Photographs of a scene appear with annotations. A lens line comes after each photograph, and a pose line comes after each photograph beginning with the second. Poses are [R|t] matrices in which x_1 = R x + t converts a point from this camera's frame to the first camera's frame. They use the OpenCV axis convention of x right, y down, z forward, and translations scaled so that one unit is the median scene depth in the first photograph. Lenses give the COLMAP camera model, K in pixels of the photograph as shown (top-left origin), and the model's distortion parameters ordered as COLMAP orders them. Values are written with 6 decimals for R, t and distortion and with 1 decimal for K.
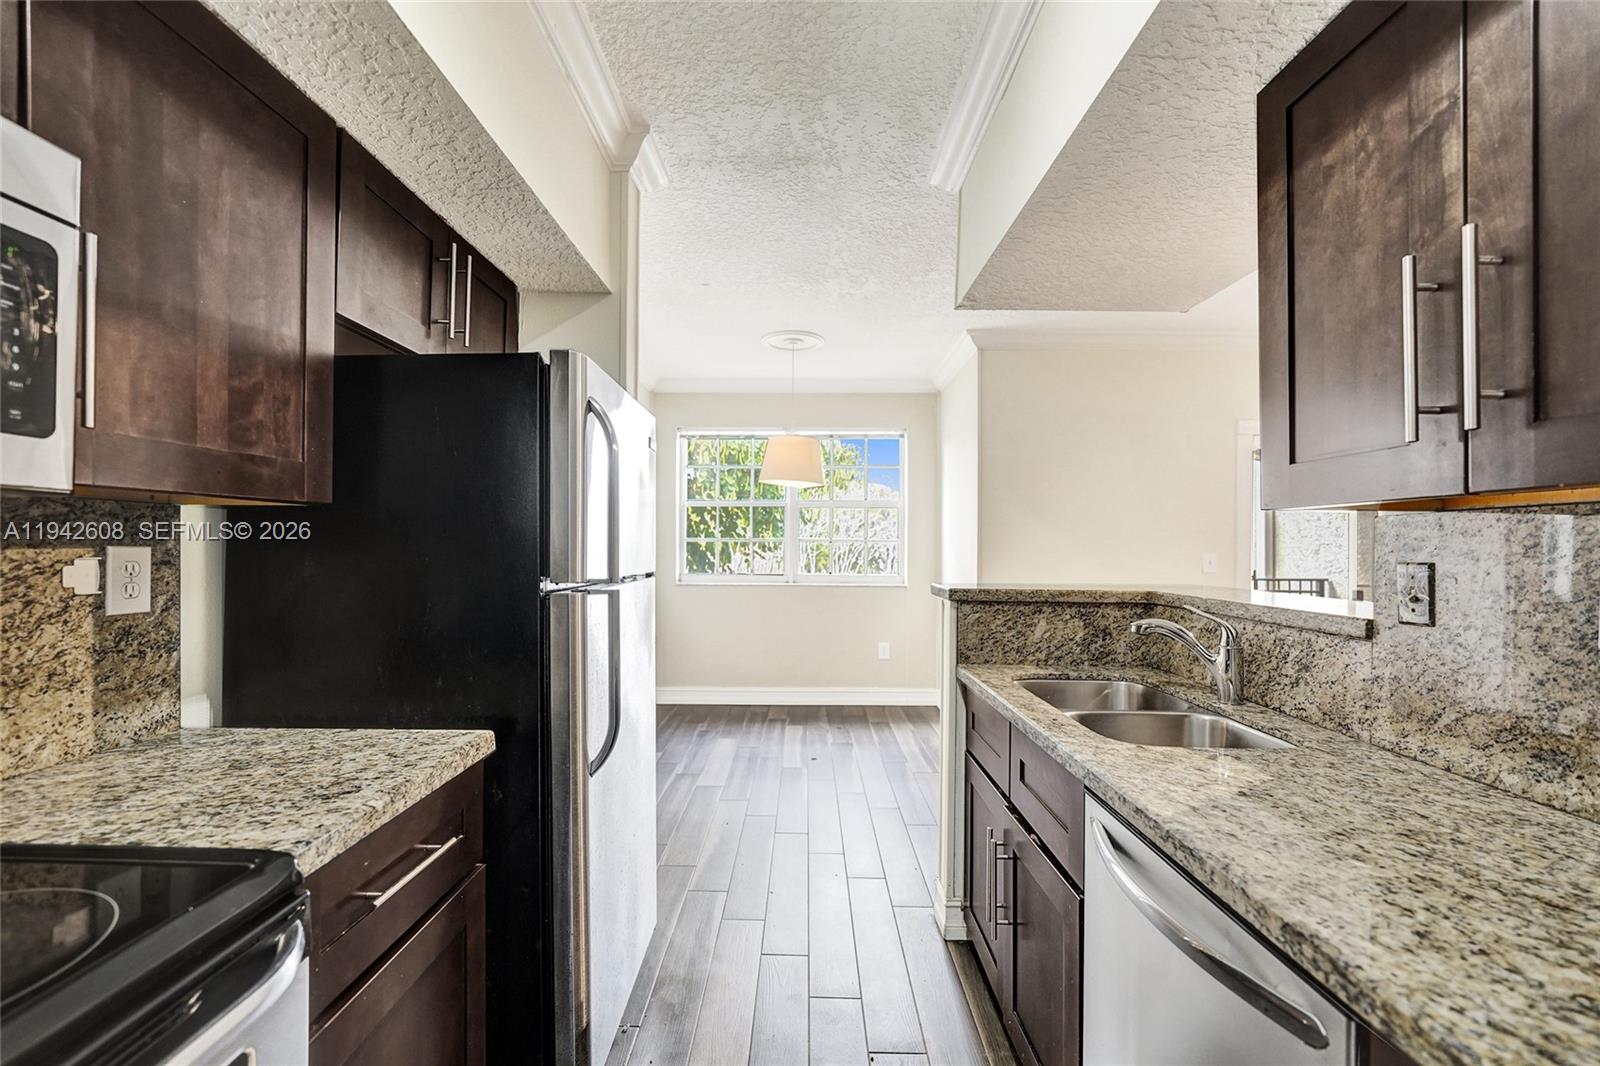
lens RADIAL K [[669.4, 0, 791.6], [0, 669.4, 544.3], [0, 0, 1]] dist [-0.001937, 0.000058]
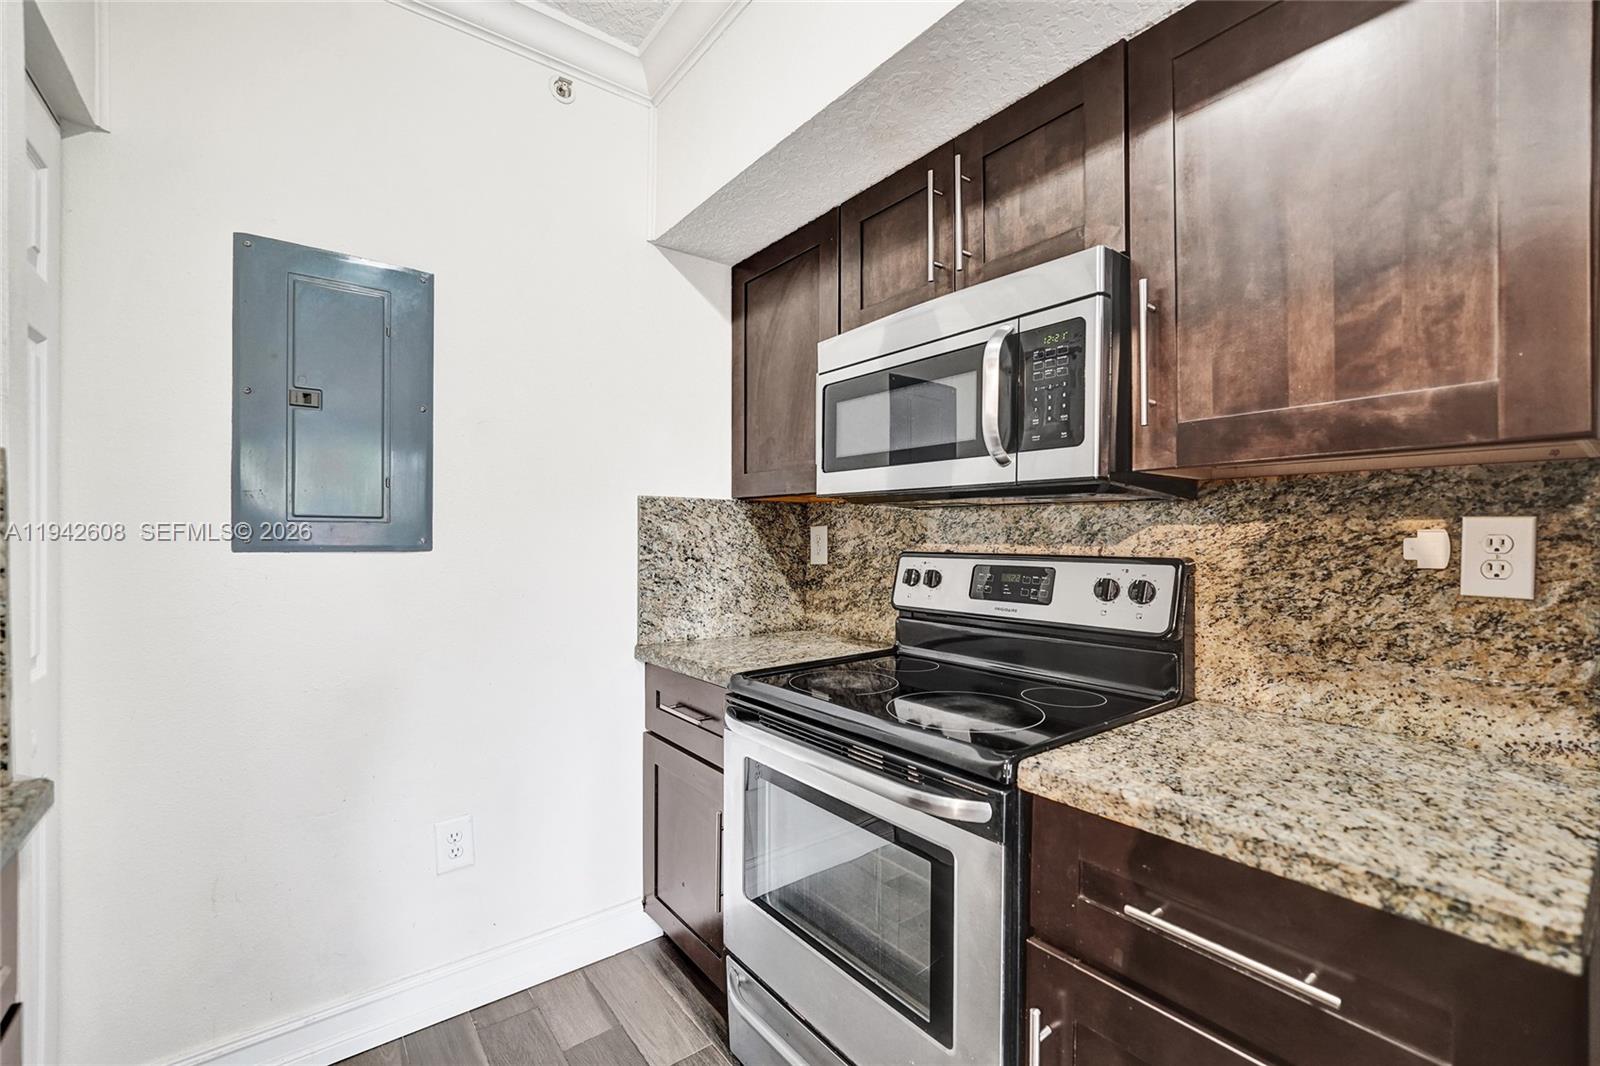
lens RADIAL K [[678.7, 0, 786.6], [0, 678.7, 543.7], [0, 0, 1]] dist [-0.002587, -0.000264]
pose [[-0.785207, -0.005148, -0.619212, 0.235804], [-0.009117, 0.999953, 0.003248, 0.043382], [0.619166, 0.008196, -0.785217, 1.142411]]
